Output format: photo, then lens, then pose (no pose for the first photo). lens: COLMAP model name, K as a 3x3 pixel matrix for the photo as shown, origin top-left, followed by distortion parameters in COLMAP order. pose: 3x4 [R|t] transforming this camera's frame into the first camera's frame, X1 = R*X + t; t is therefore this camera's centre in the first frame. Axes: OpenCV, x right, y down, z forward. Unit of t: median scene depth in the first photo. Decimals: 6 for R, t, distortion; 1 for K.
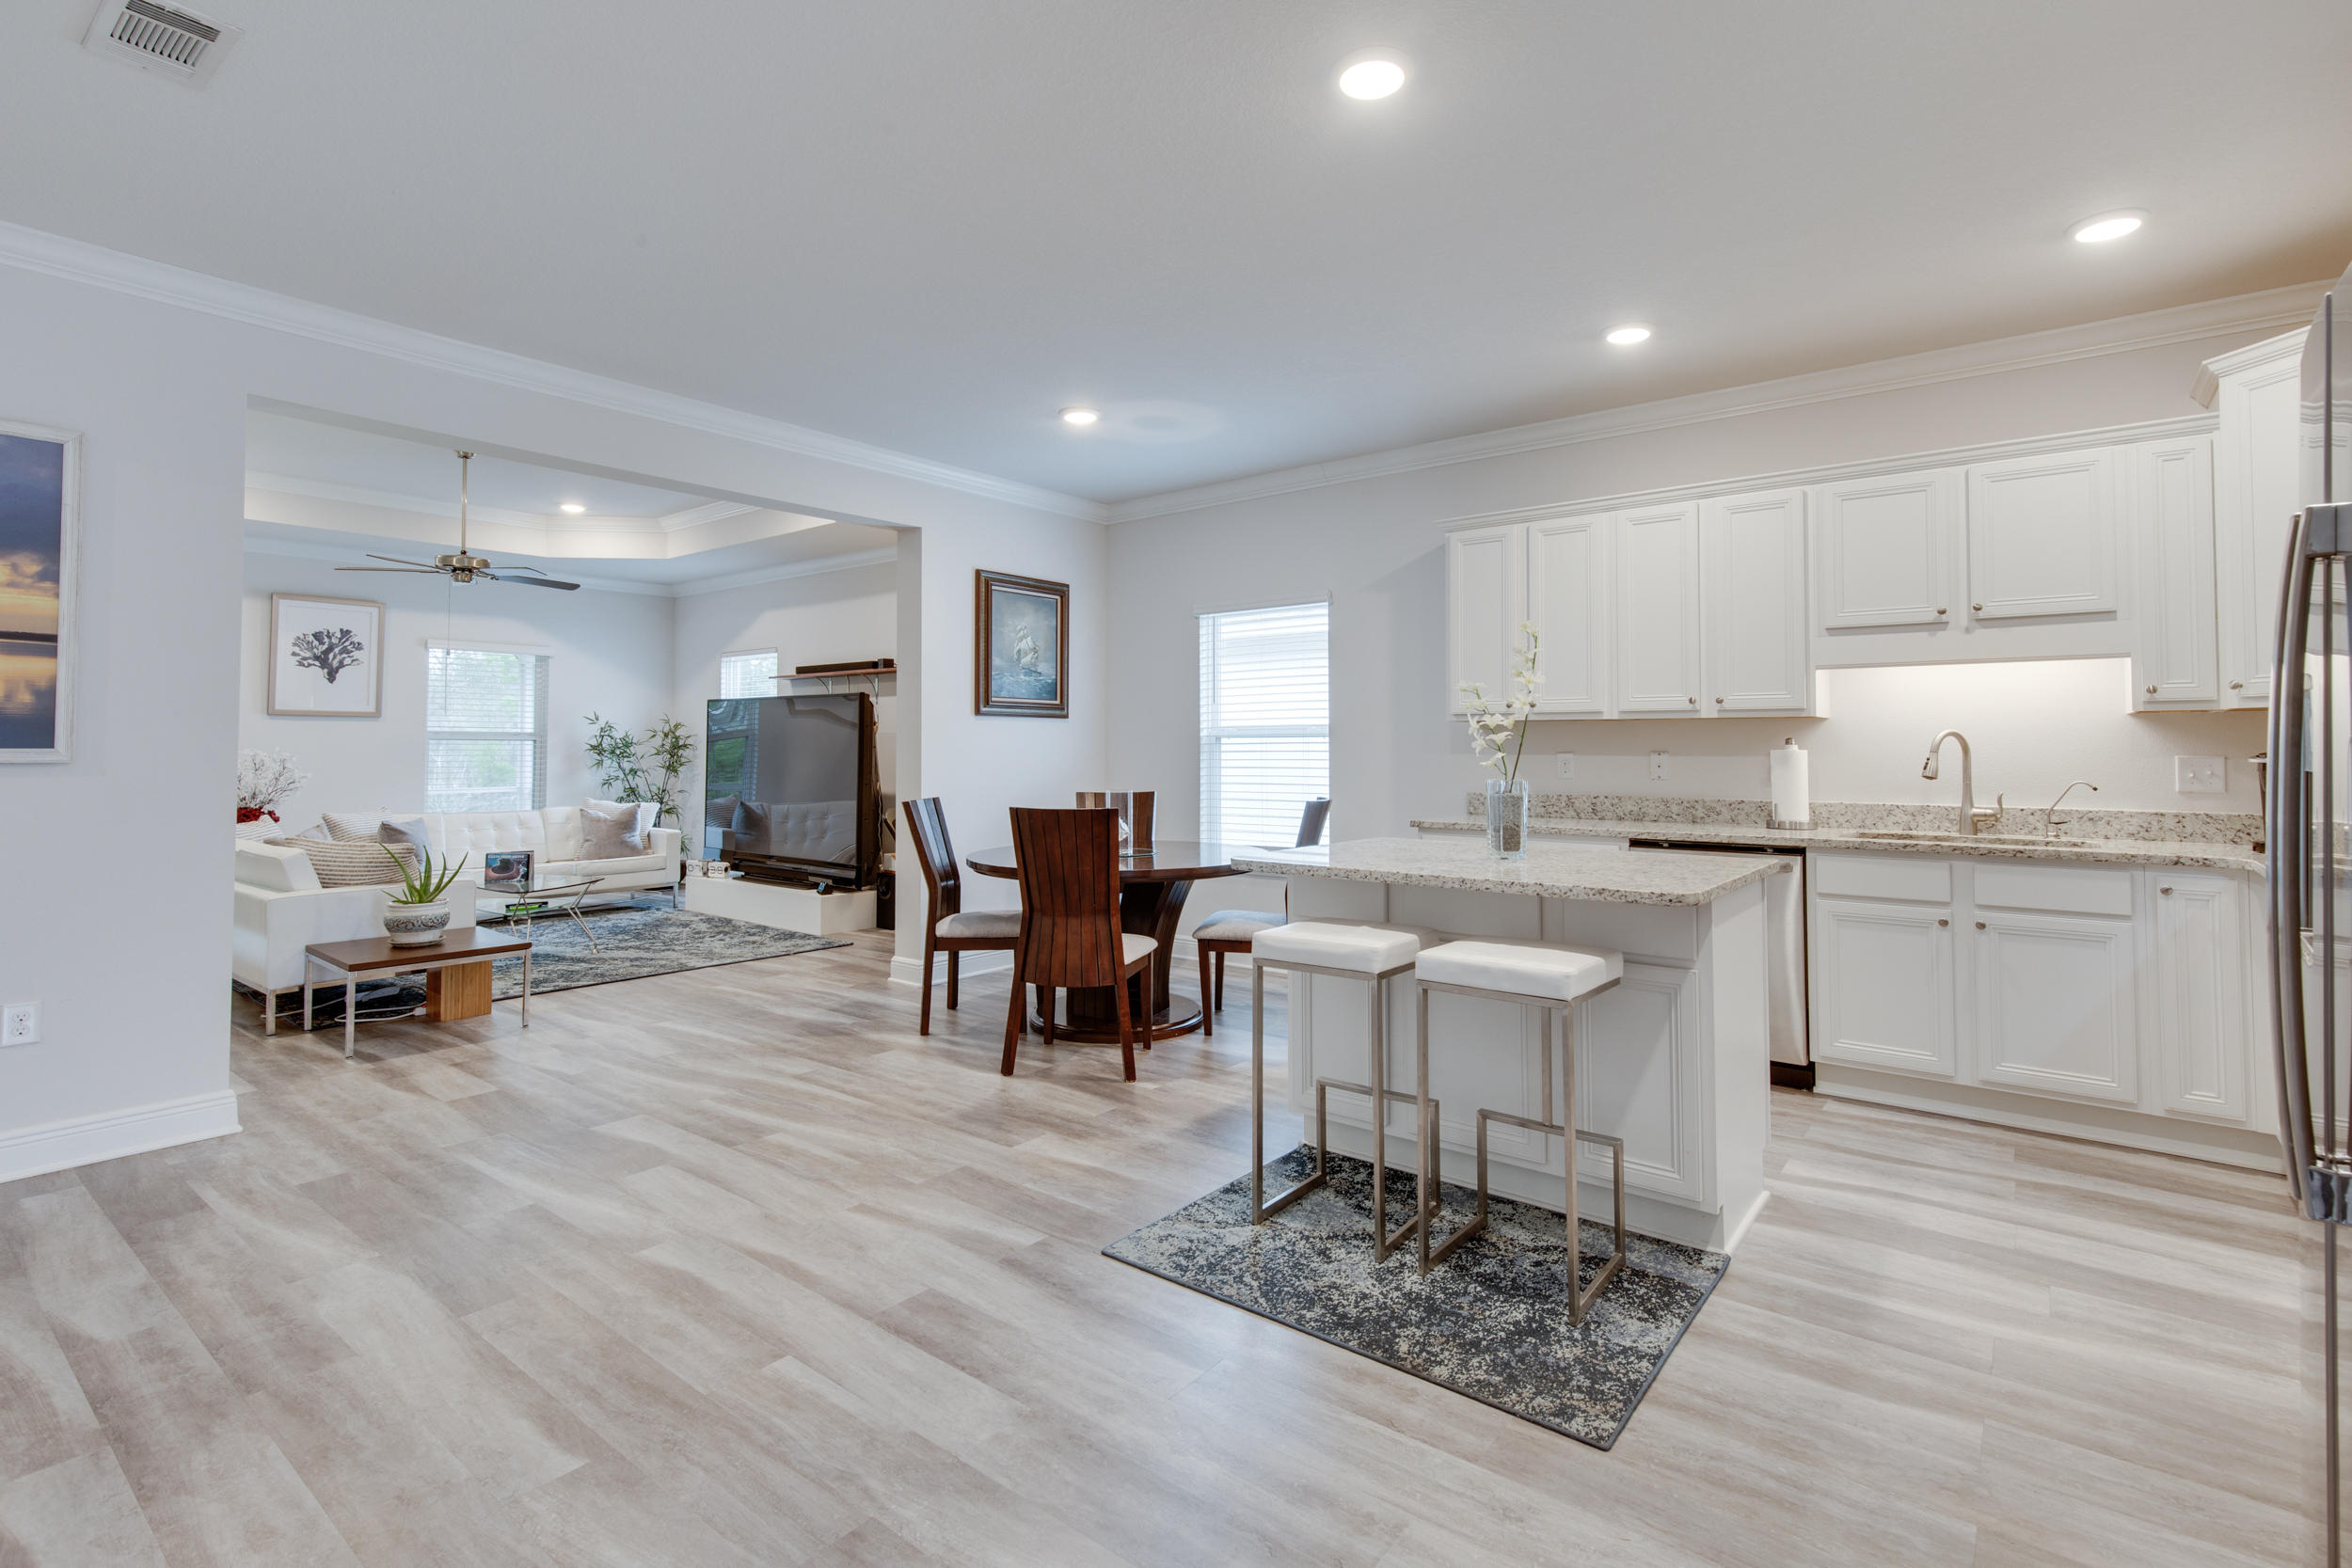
lens RADIAL K [[1100.6, 0, 1207.7], [0, 1100.6, 723.0], [0, 0, 1]] dist [0.013828, -0.001765]
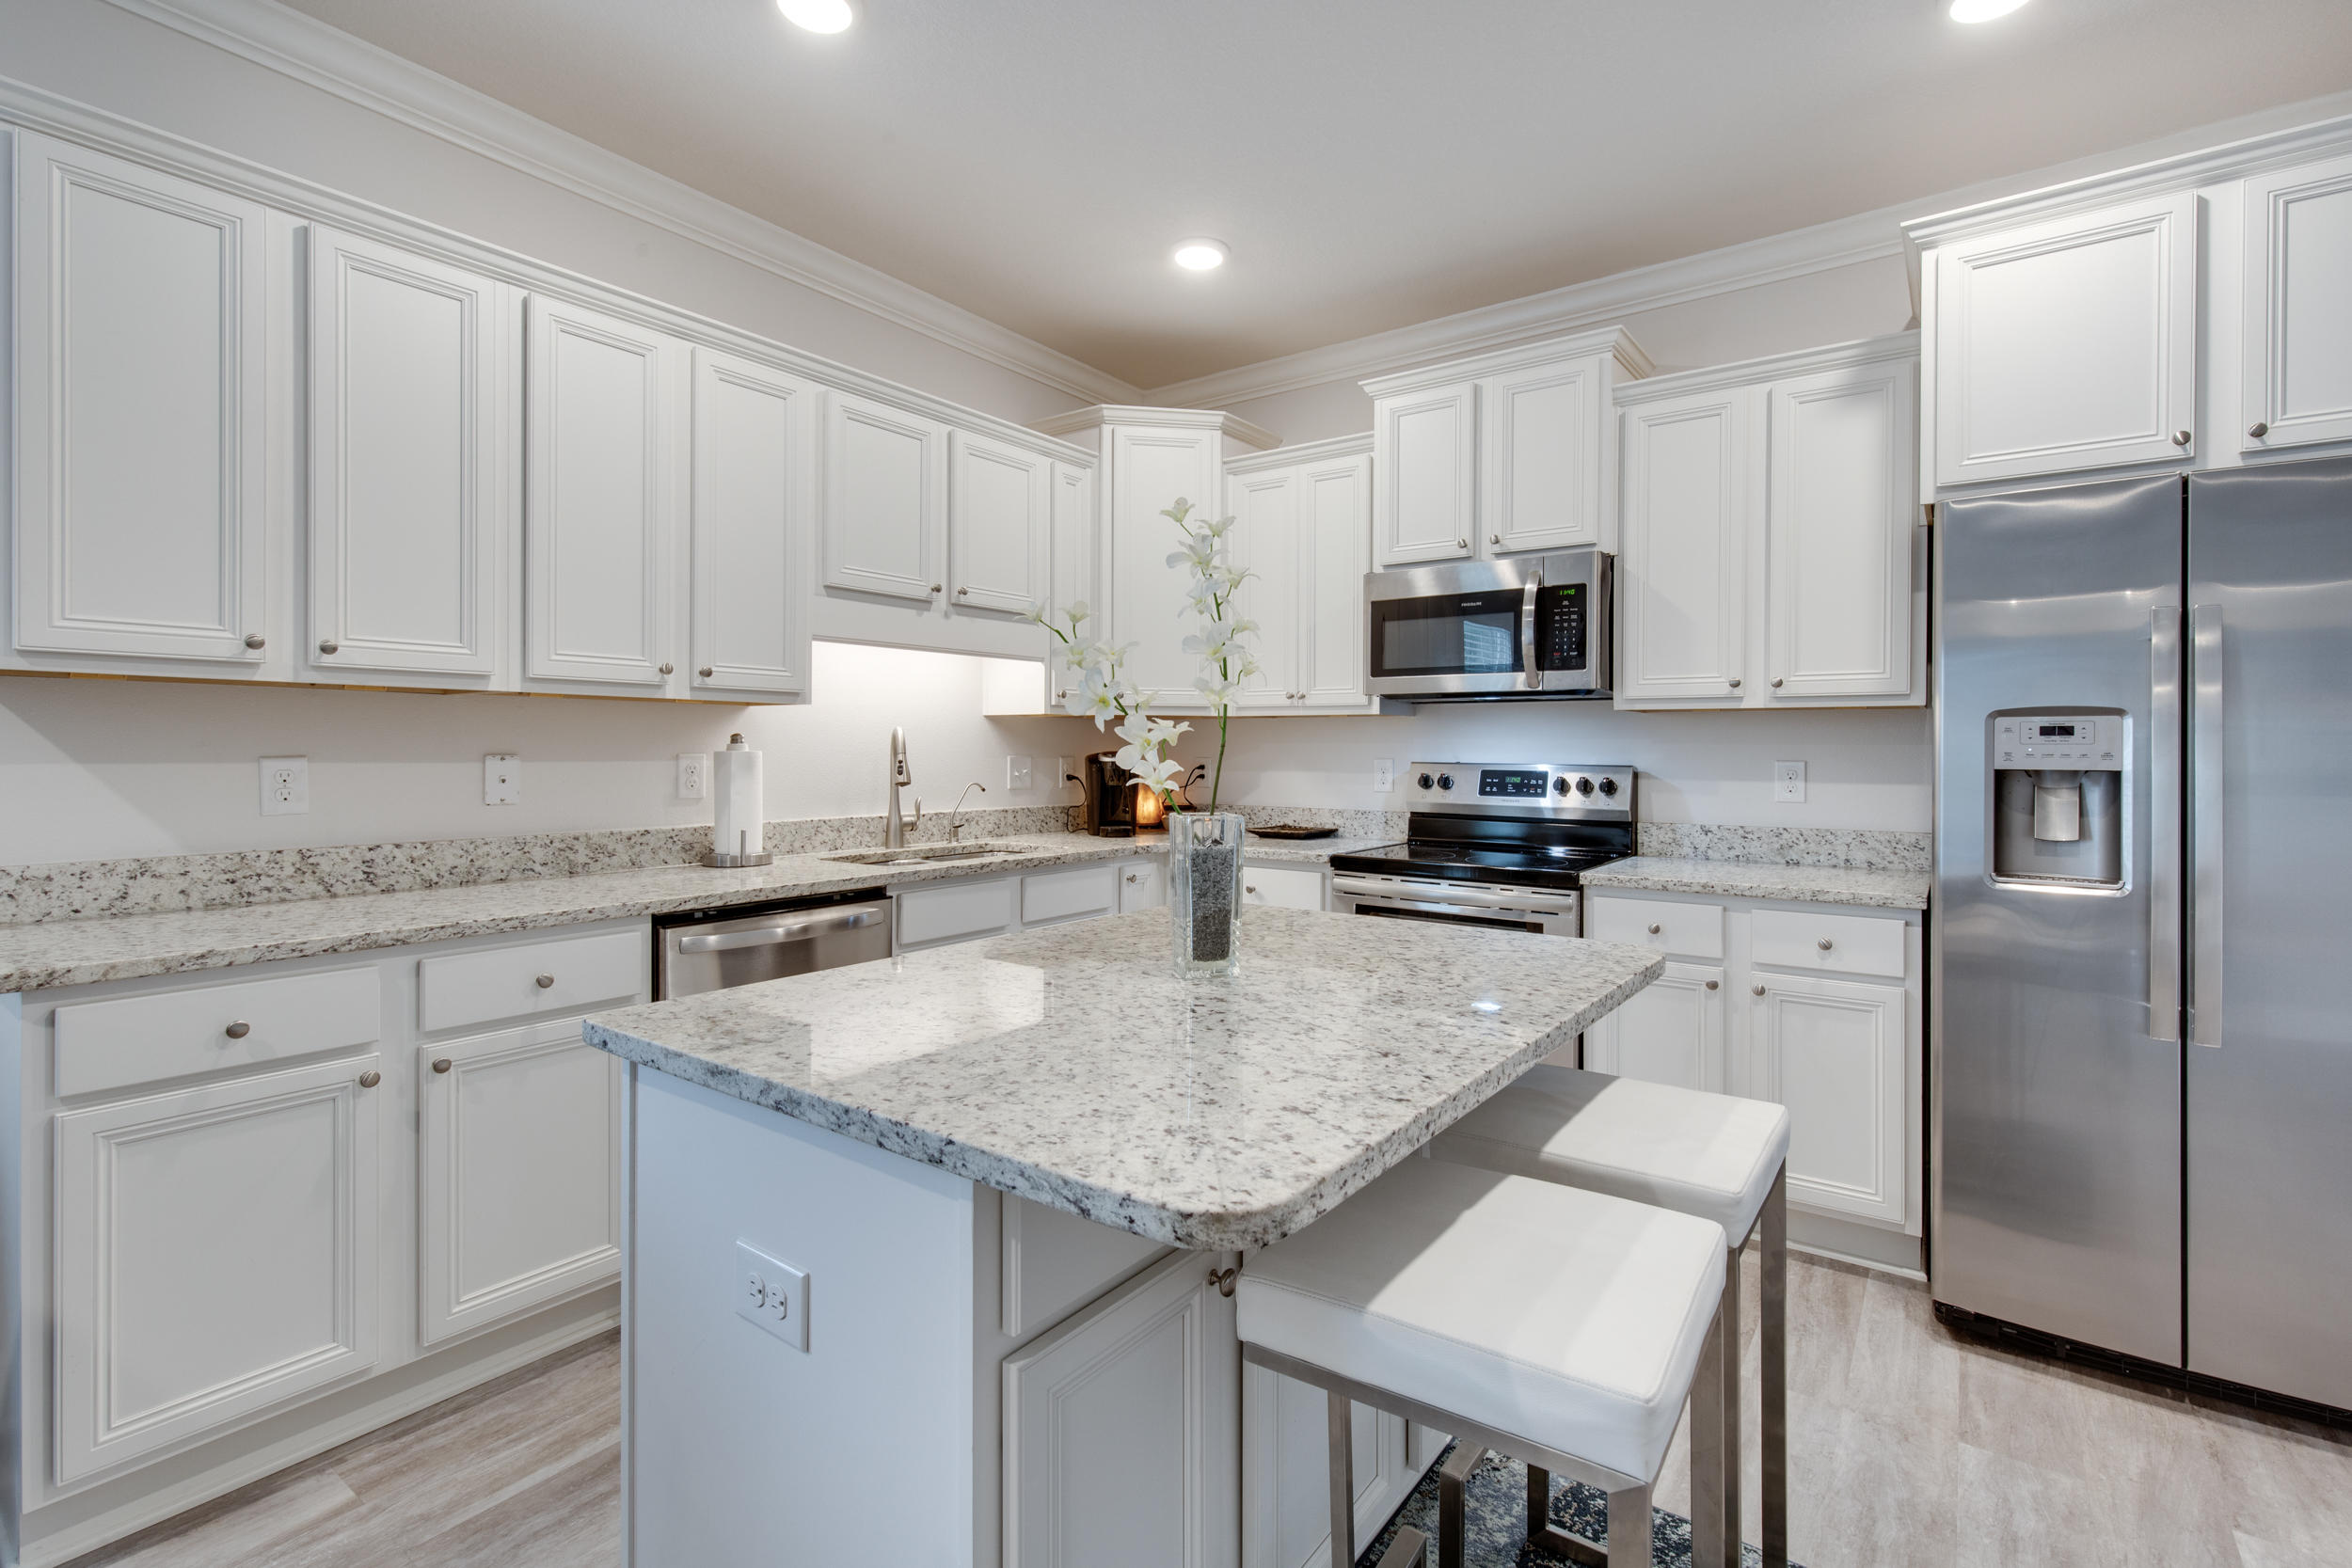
lens RADIAL K [[1081.3, 0, 1175.4], [0, 1081.3, 754.7], [0, 0, 1]] dist [0.011093, -0.000099]
pose [[-0.031711, -0.006385, 0.999477, -0.092840], [-0.026187, 0.999642, 0.005555, 0.009195], [-0.999154, -0.025997, -0.031867, 0.436114]]
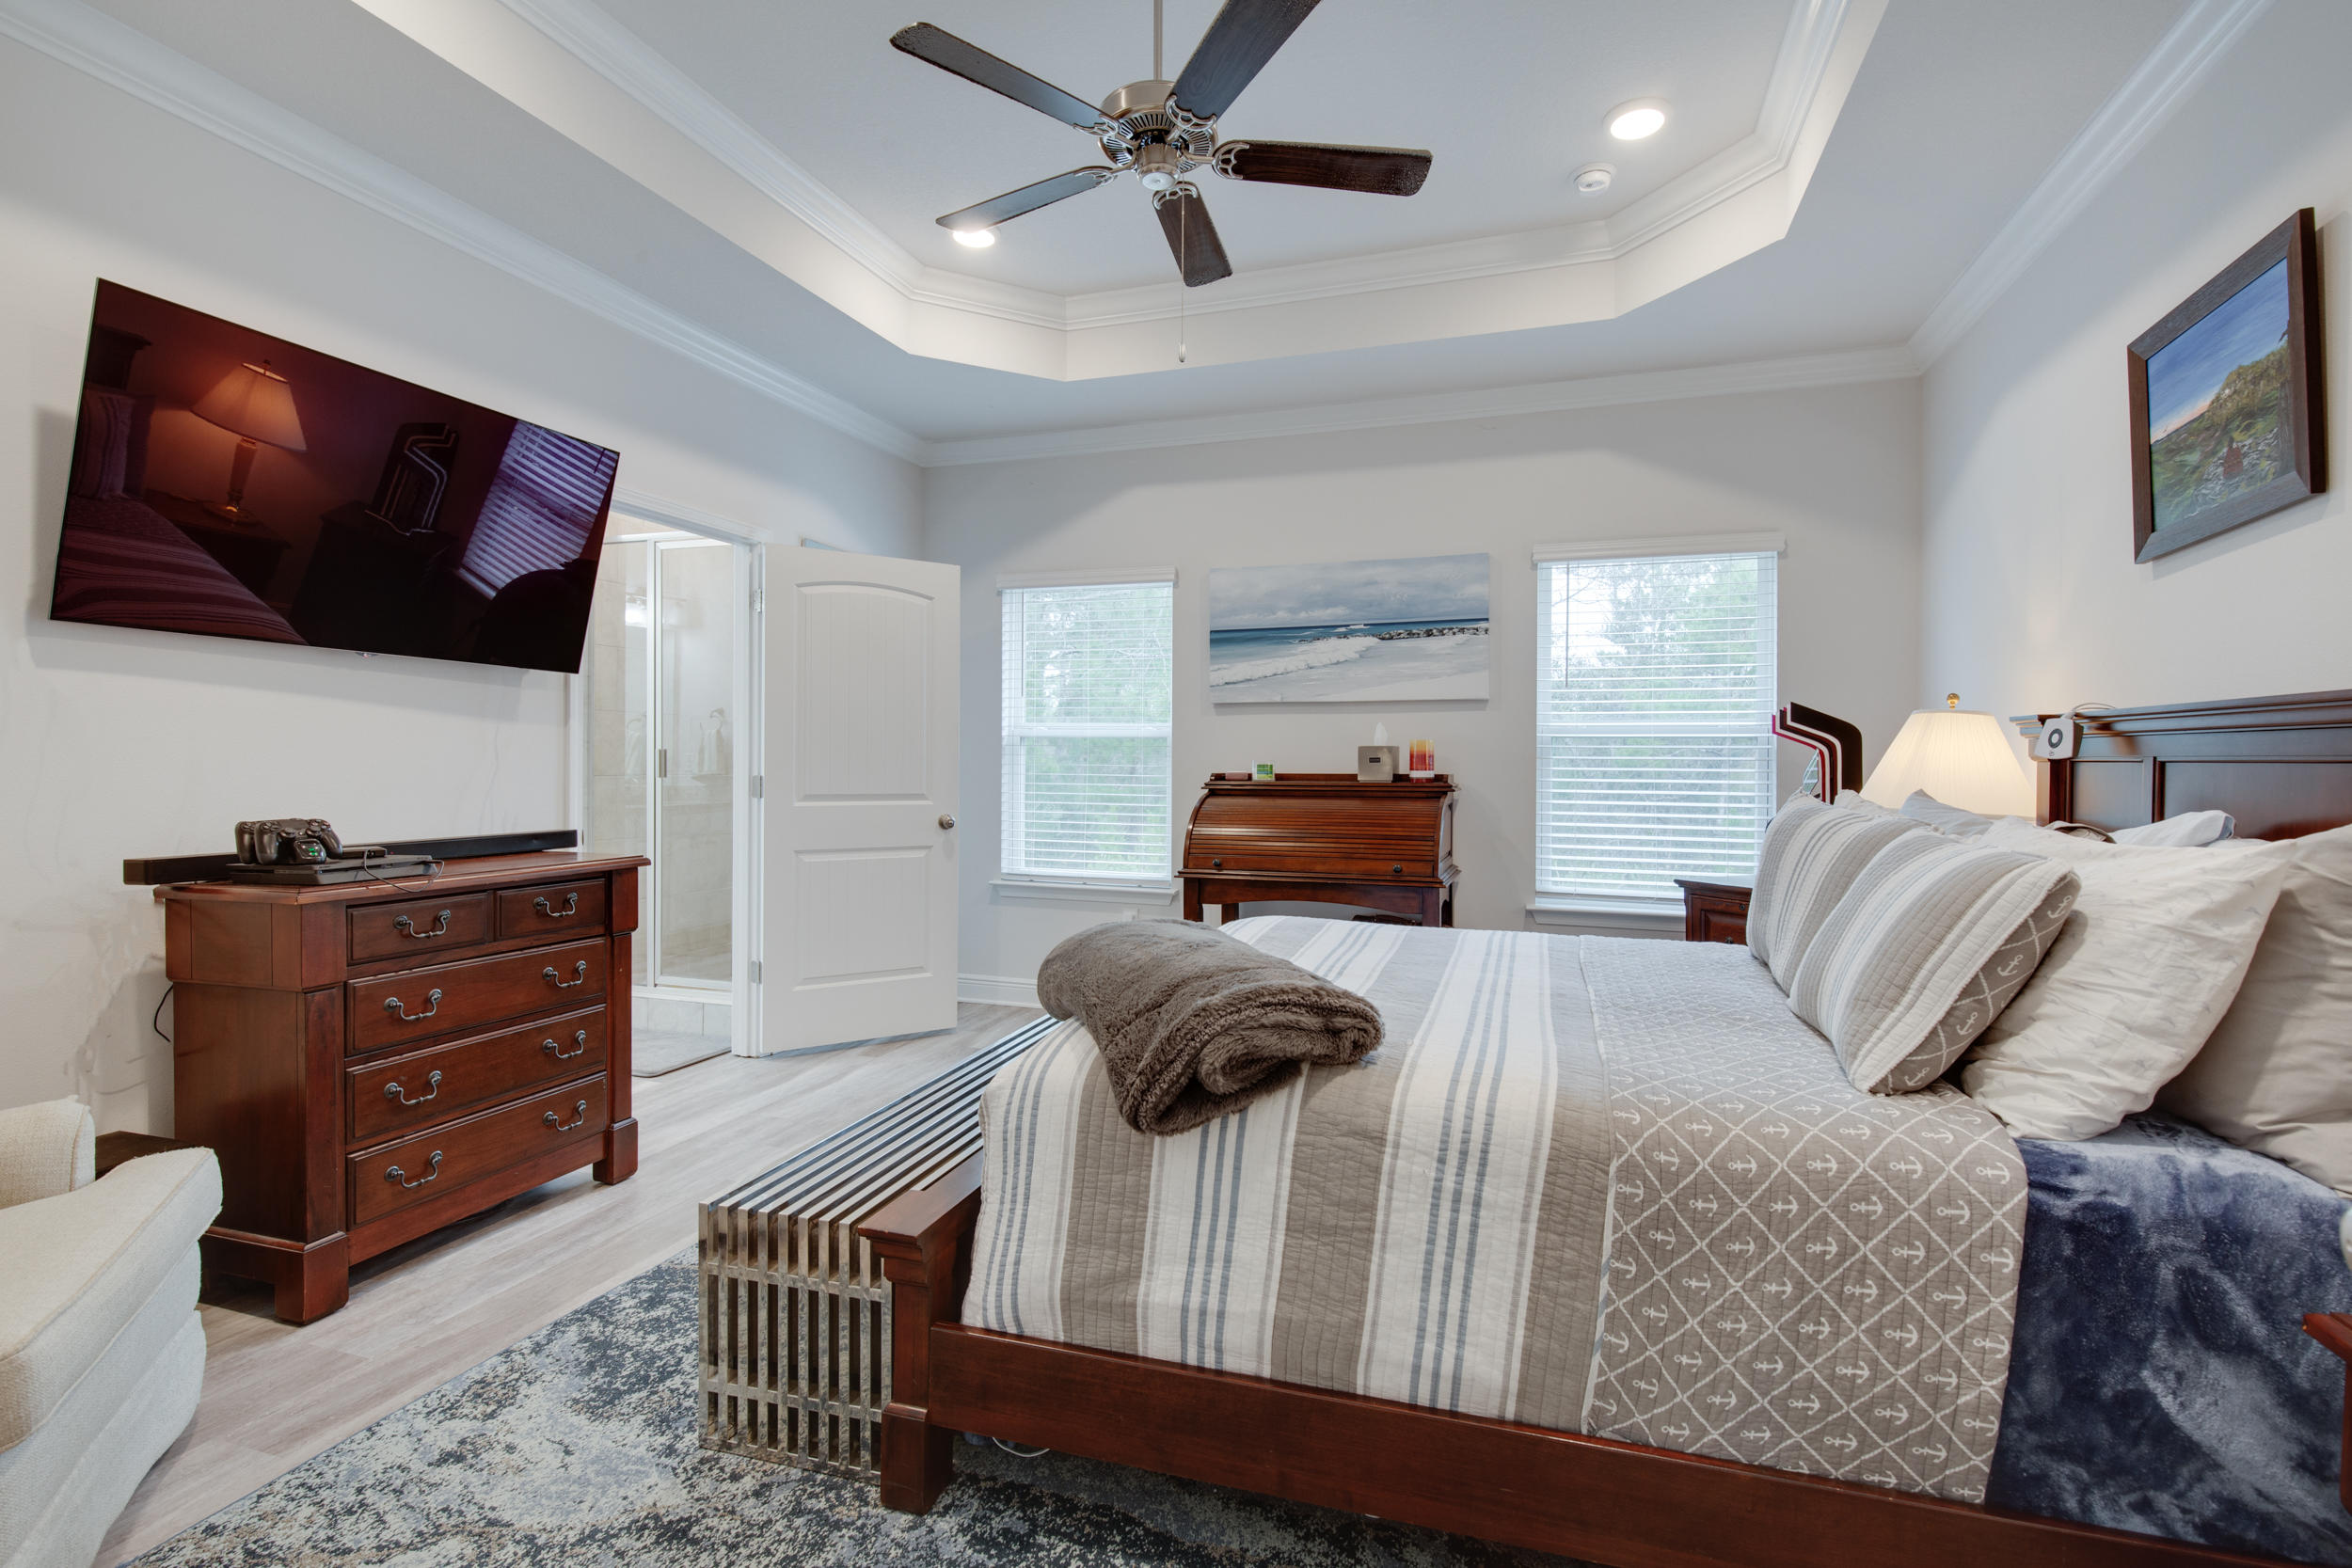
lens RADIAL K [[1100.6, 0, 1183.8], [0, 1100.6, 779.0], [0, 0, 1]] dist [0.013828, -0.001765]
pose [[0.942570, 0.008232, 0.333908, -0.545810], [-0.024316, 0.998735, 0.044019, 0.016167], [-0.333123, -0.049610, 0.941577, 0.519977]]
